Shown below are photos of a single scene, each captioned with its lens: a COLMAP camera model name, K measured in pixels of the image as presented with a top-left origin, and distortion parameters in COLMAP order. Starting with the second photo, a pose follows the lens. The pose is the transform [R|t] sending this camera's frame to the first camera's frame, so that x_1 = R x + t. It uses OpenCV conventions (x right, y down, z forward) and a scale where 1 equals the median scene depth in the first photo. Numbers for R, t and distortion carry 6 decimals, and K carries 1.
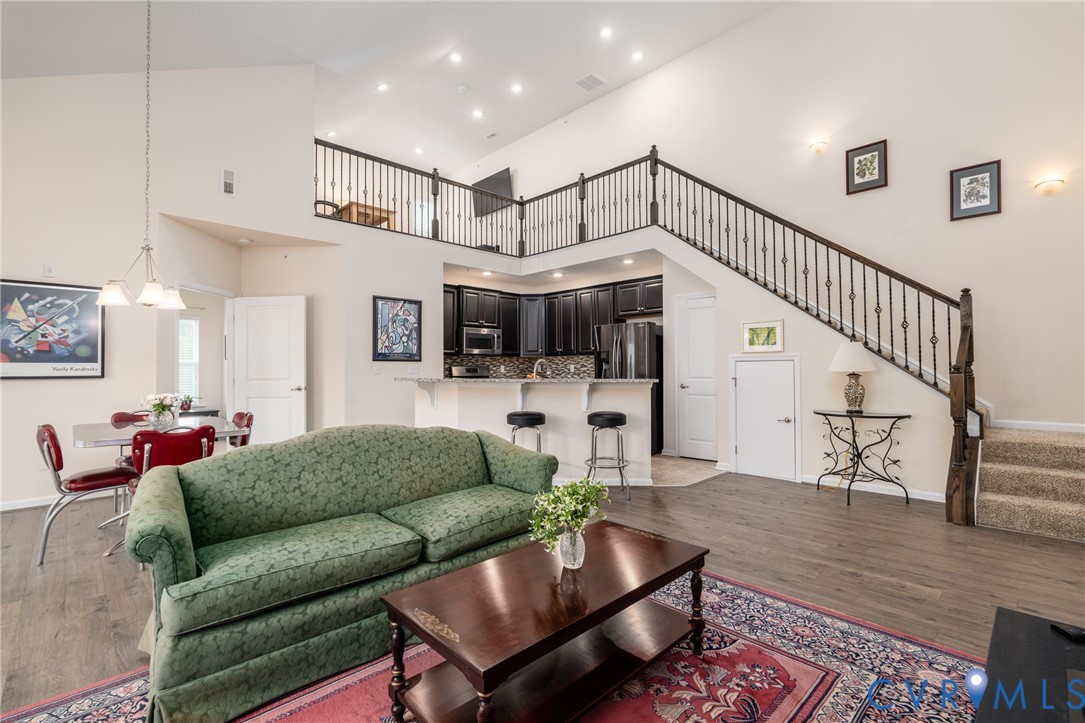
lens RADIAL K [[484.8, 0, 549.7], [0, 484.8, 361.7], [0, 0, 1]] dist [-0.004885, 0.001115]
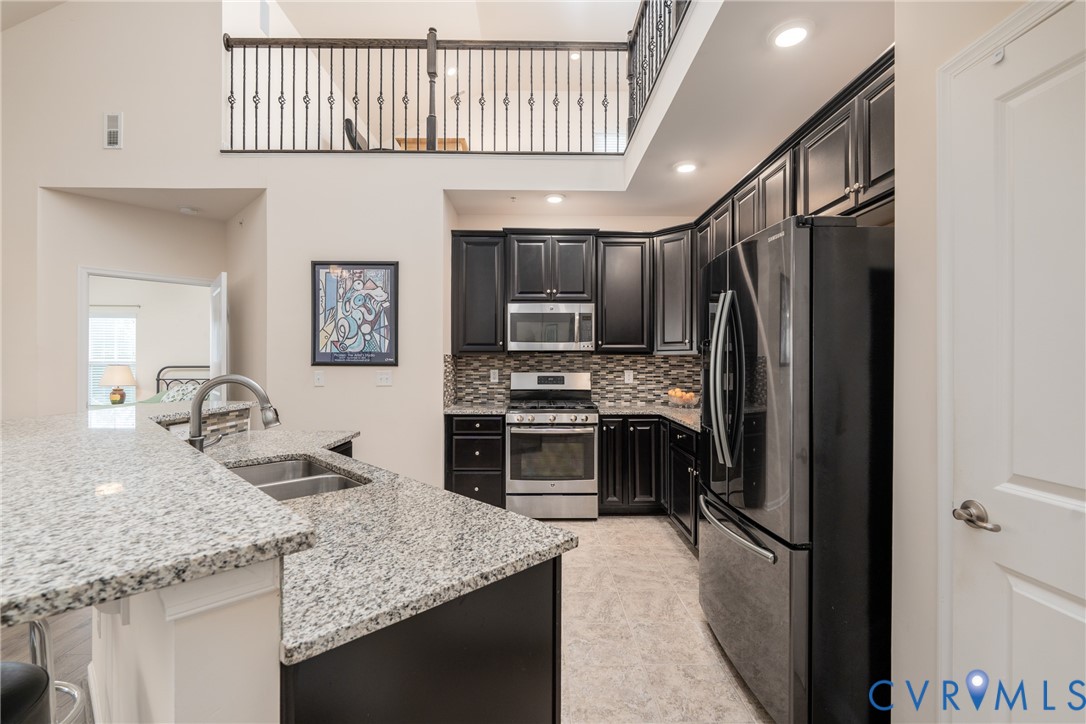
lens RADIAL K [[485.3, 0, 546.4], [0, 485.3, 359.6], [0, 0, 1]] dist [-0.004885, 0.001115]
pose [[0.722188, 0.001562, -0.691695, 0.351423], [0.005188, 0.999957, 0.007674, -0.015778], [0.691677, -0.009130, 0.722149, 0.923099]]
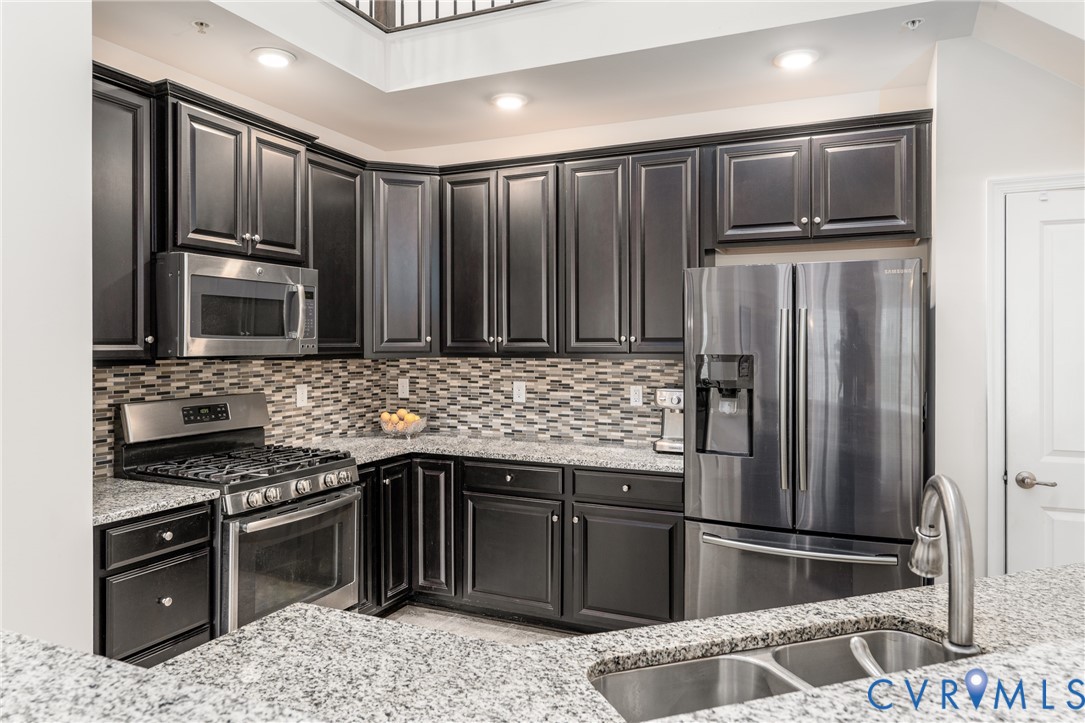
lens RADIAL K [[724.6, 0, 544.2], [0, 724.6, 342.6], [0, 0, 1]] dist [-0.001795, -0.003401]
pose [[0.931824, 0.005787, 0.362864, -0.204856], [-0.010642, 0.999879, 0.011384, -0.045132], [-0.362754, -0.014470, 0.931773, 0.855351]]
